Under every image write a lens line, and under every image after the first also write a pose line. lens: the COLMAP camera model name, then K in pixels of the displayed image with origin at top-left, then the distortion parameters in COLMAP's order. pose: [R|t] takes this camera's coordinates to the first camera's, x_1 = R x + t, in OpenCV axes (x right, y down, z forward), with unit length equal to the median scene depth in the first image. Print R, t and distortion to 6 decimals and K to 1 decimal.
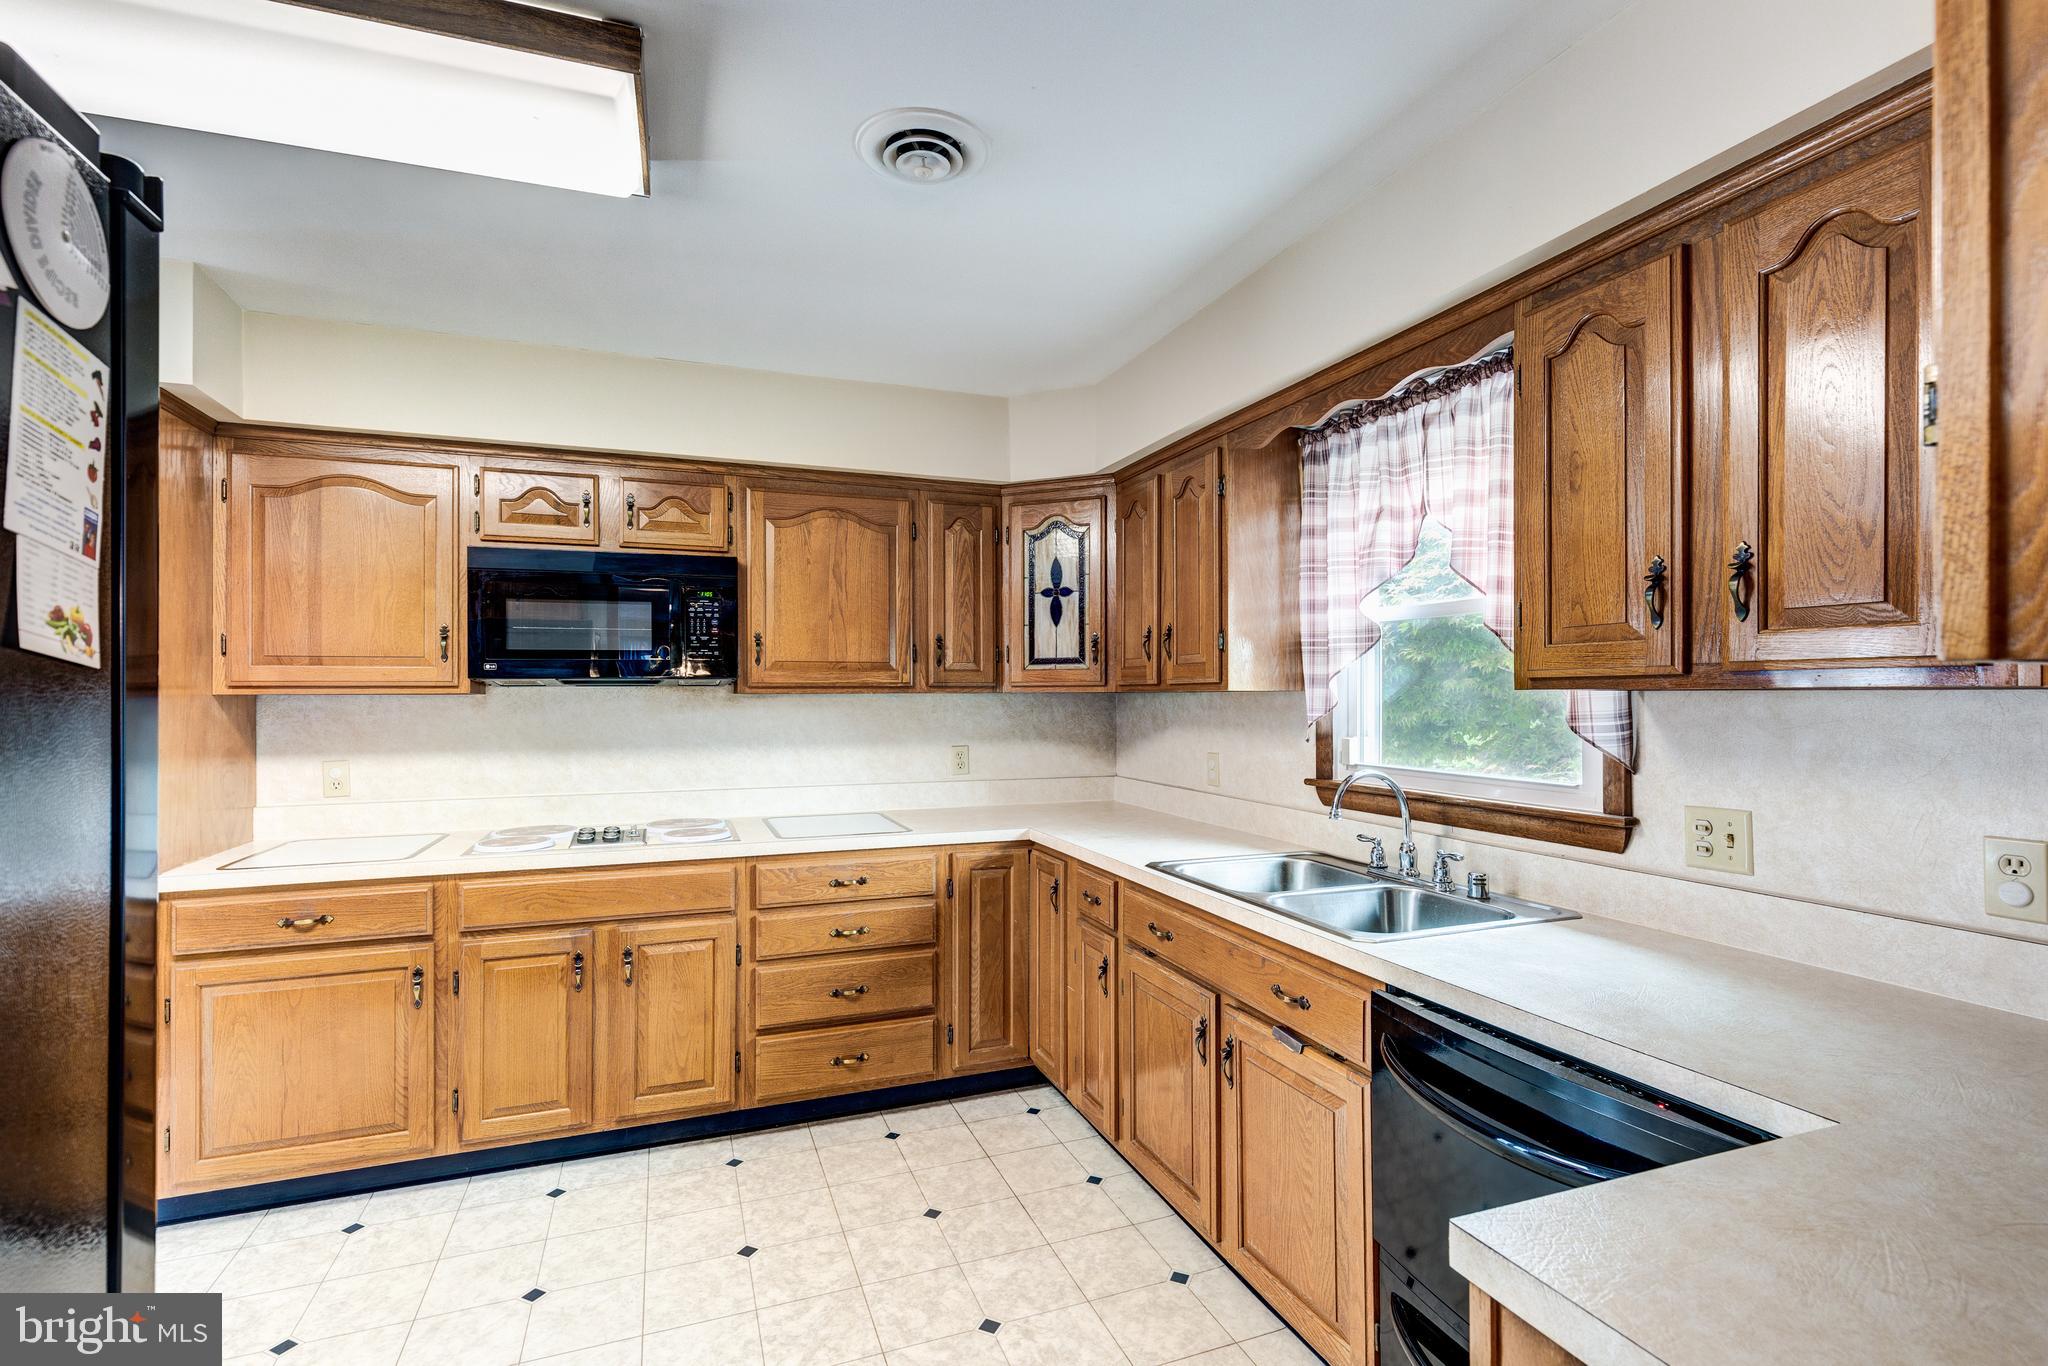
lens RADIAL K [[938.2, 0, 1026.0], [0, 938.2, 686.3], [0, 0, 1]] dist [0.008795, -0.001805]
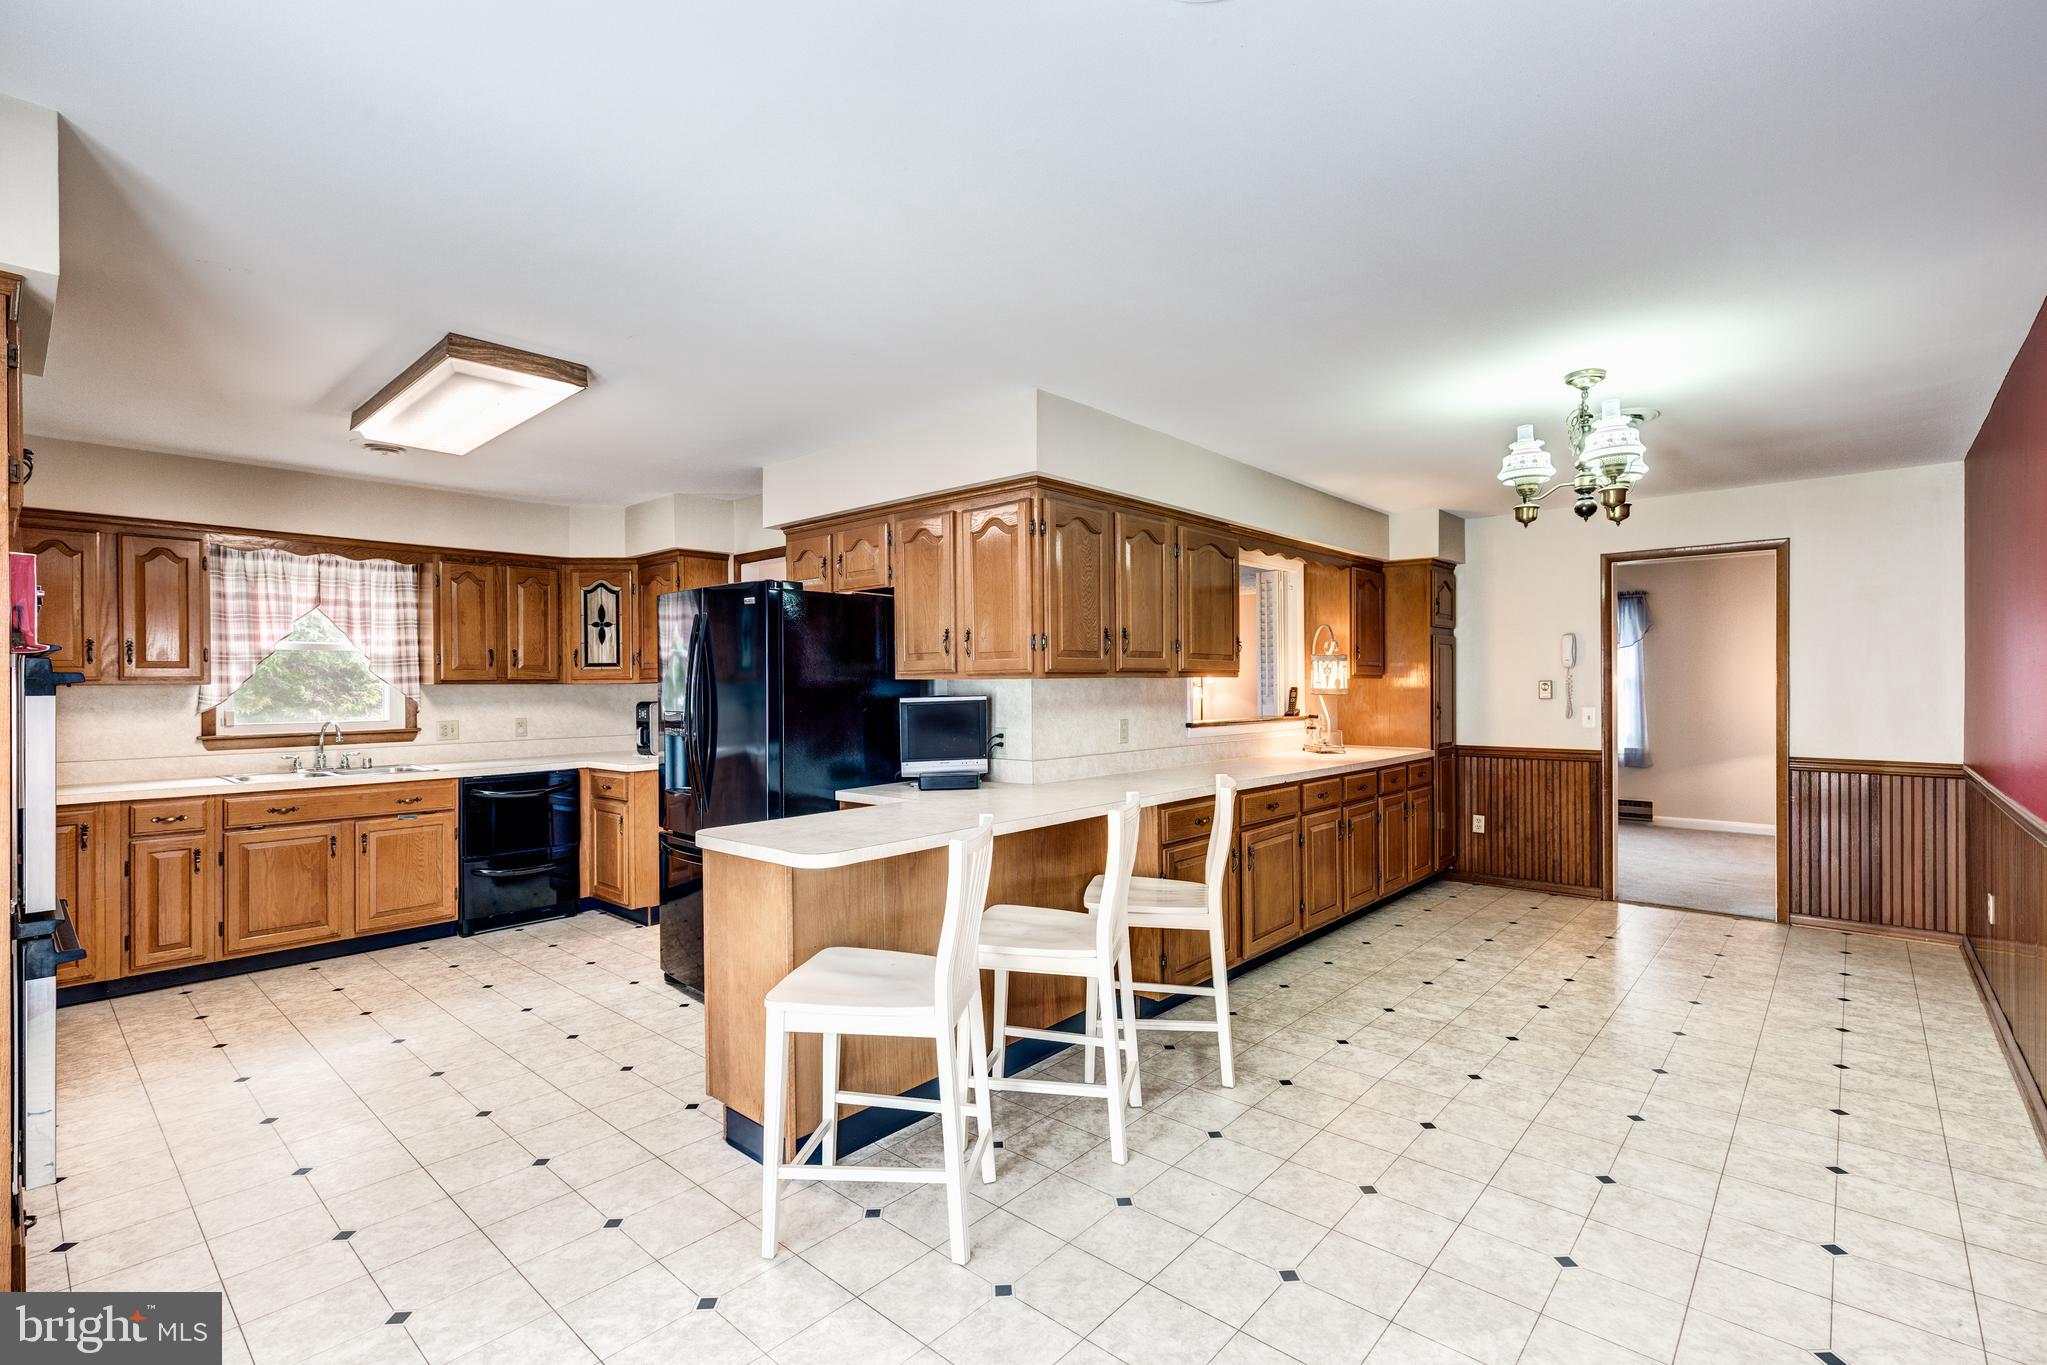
lens RADIAL K [[937.7, 0, 1030.4], [0, 937.7, 674.9], [0, 0, 1]] dist [0.008795, -0.001805]
pose [[-0.456857, 0.013907, 0.889431, -2.130404], [0.001836, 0.999890, -0.014691, 0.016634], [-0.889538, -0.005079, -0.456833, 0.492009]]
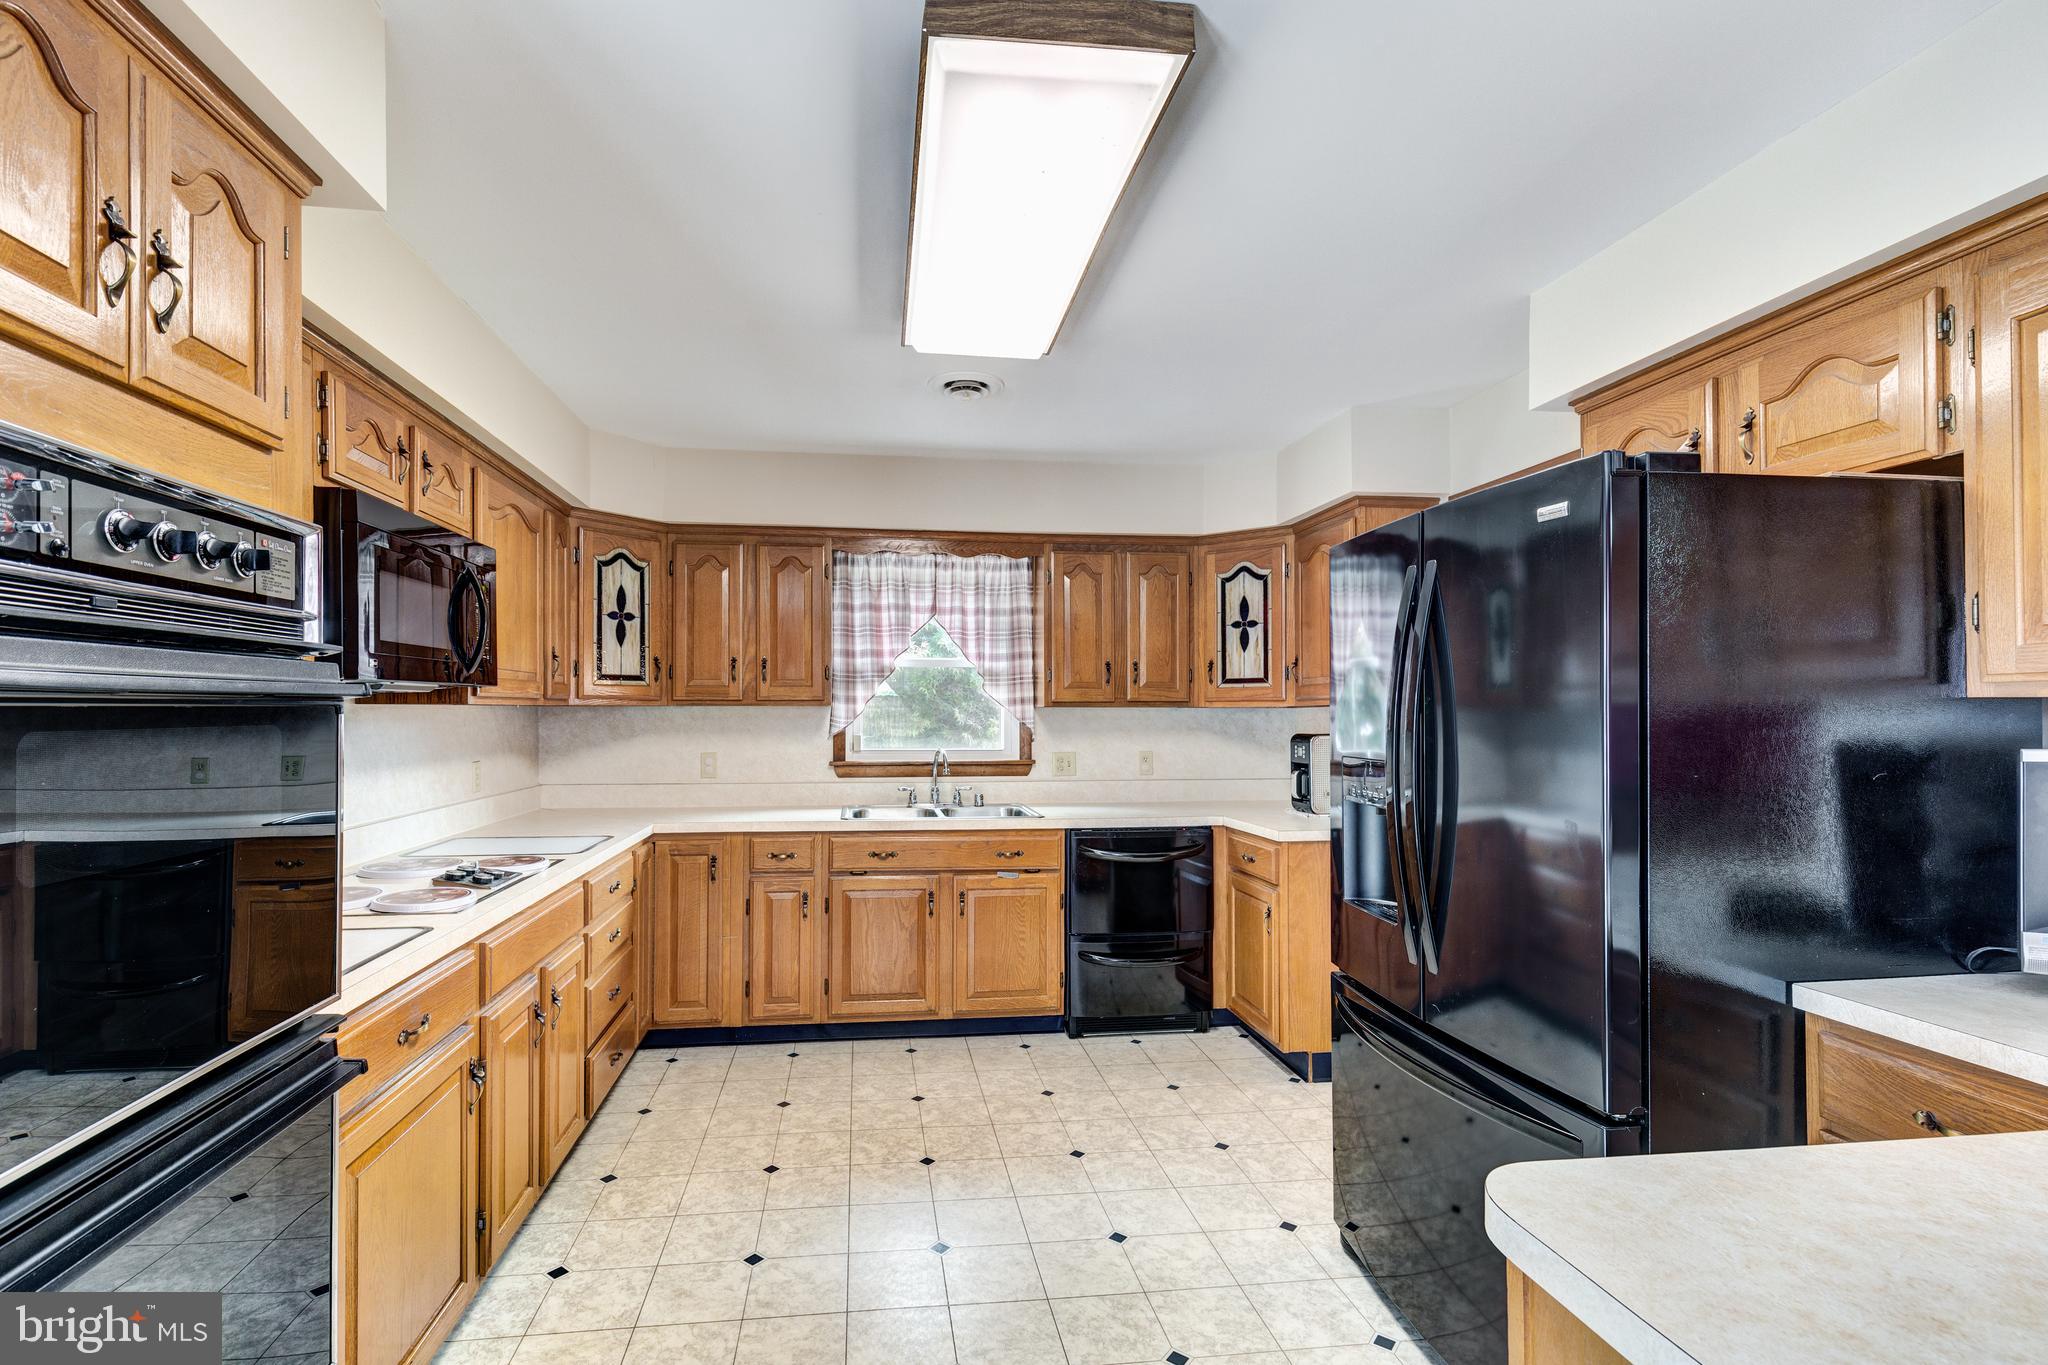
lens RADIAL K [[938.2, 0, 965.8], [0, 938.2, 709.2], [0, 0, 1]] dist [0.008795, -0.001805]
pose [[0.252184, 0.005111, 0.967666, -1.297726], [-0.008798, 0.999957, -0.002988, 0.014930], [-0.967639, -0.007760, 0.252218, 0.430362]]
